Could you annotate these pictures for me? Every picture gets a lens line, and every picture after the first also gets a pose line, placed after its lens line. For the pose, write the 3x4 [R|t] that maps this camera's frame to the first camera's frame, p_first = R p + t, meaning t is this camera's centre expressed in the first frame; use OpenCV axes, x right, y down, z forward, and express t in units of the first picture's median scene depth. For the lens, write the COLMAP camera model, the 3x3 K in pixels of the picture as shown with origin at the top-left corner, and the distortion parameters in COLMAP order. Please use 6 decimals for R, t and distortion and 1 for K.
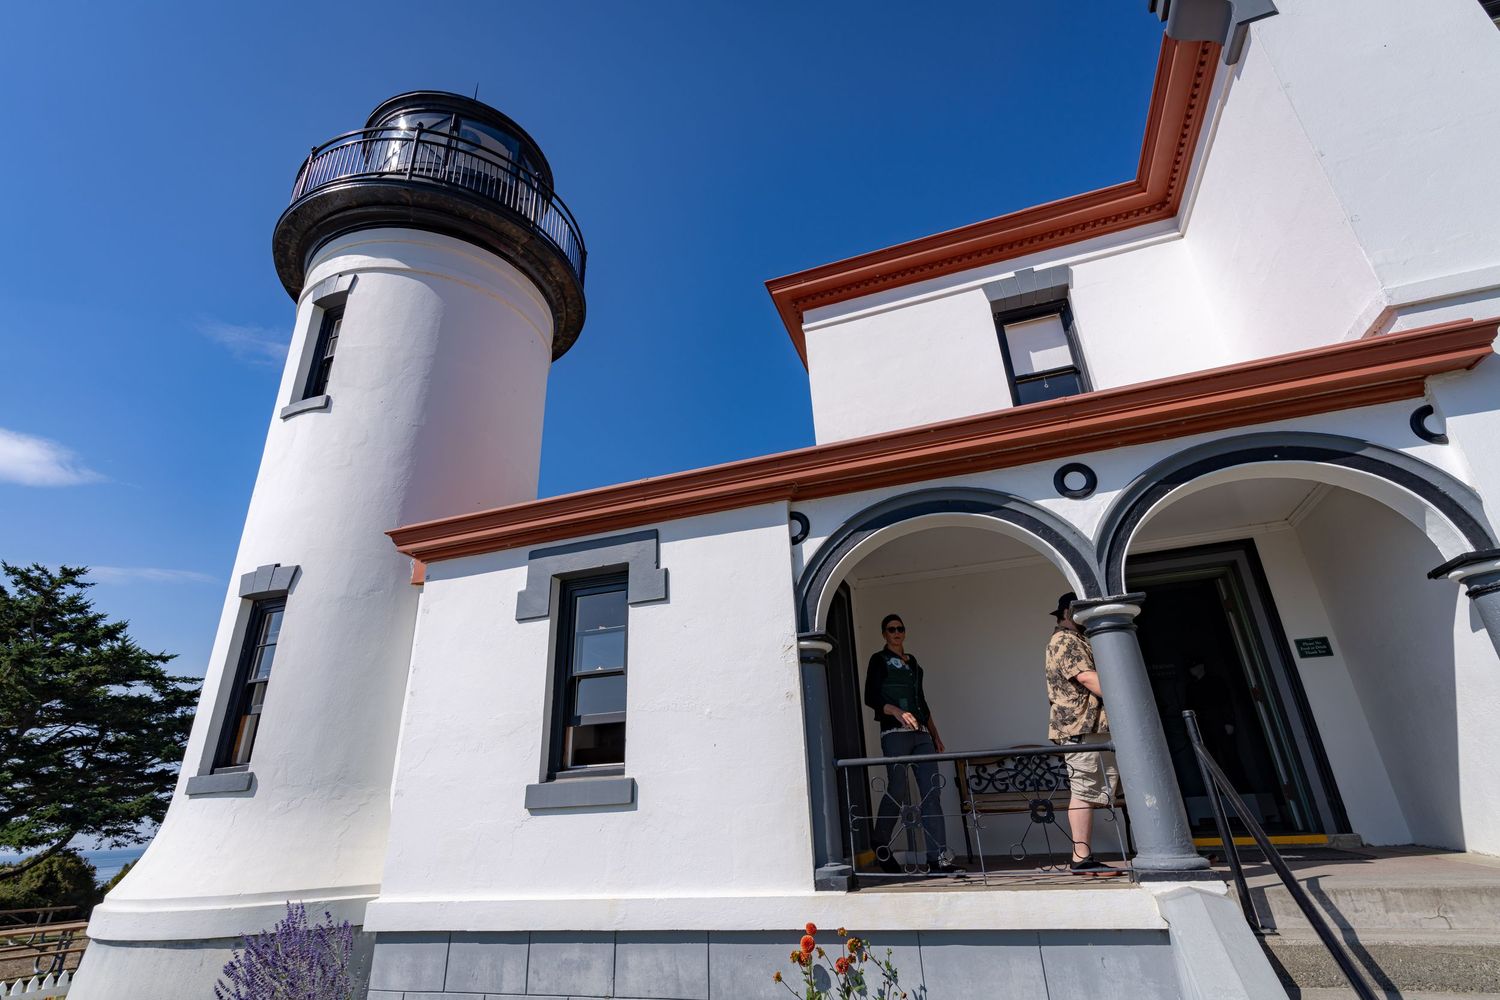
lens RADIAL K [[711.8, 0, 747.9], [0, 711.8, 501.2], [0, 0, 1]] dist [-0.001575, 0.000804]
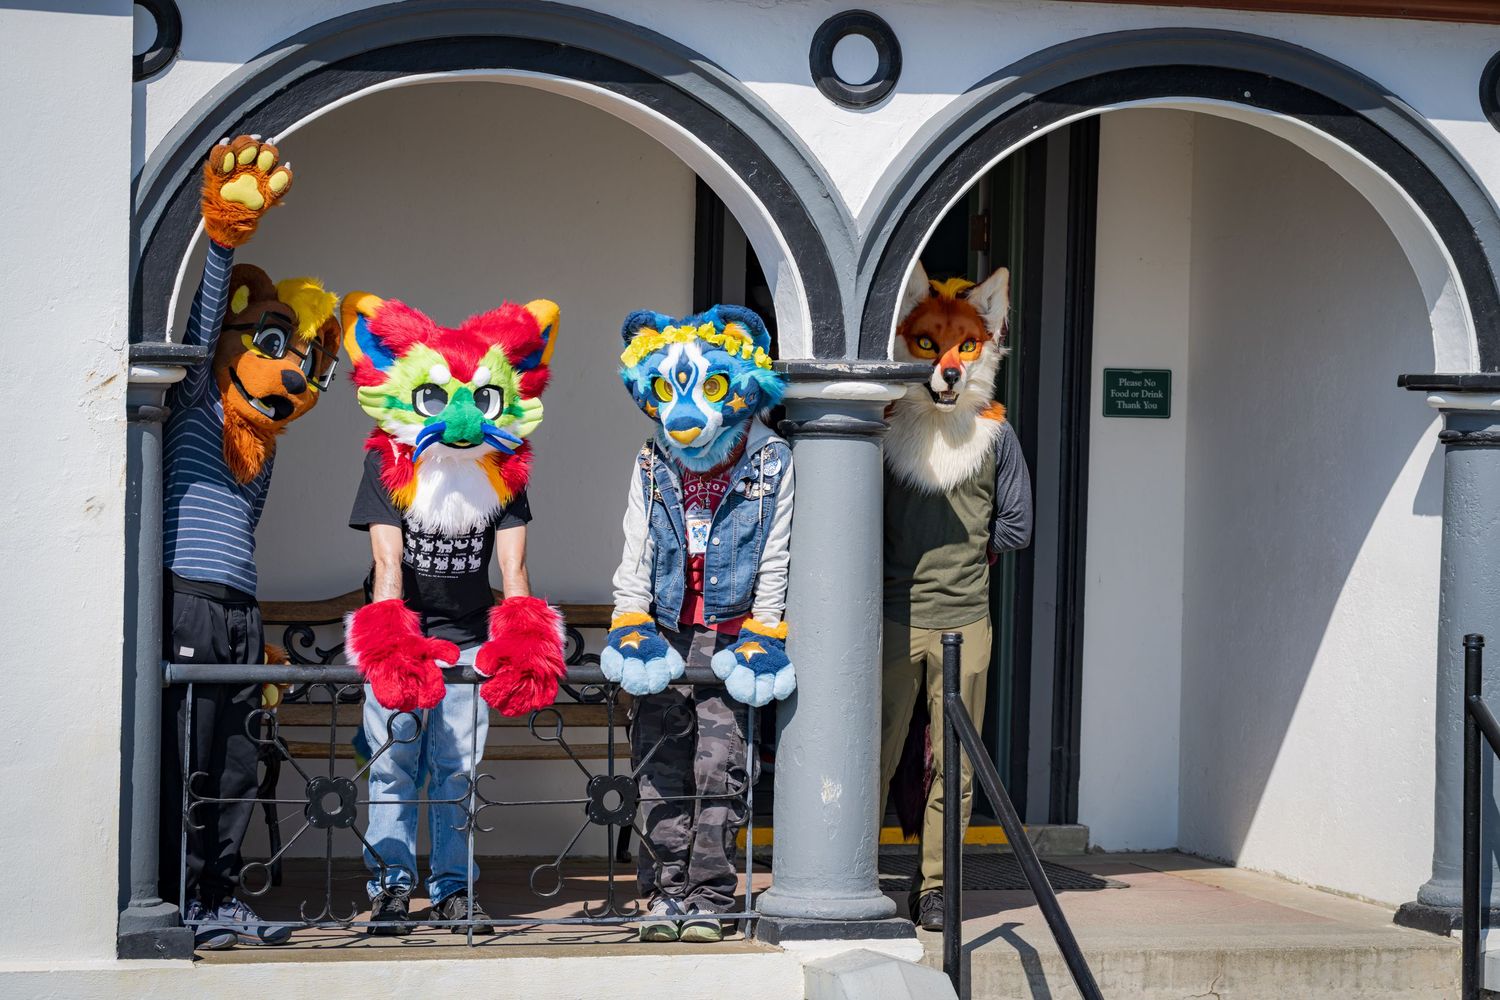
lens RADIAL K [[5124.8, 0, 748.6], [0, 5124.8, 503.9], [0, 0, 1]] dist [-0.045259, 0.000000]
pose [[0.791056, 0.045940, 0.610016, -1.448817], [-0.294528, 0.902596, 0.313965, -0.747931], [-0.536174, -0.428031, 0.727534, -1.275316]]
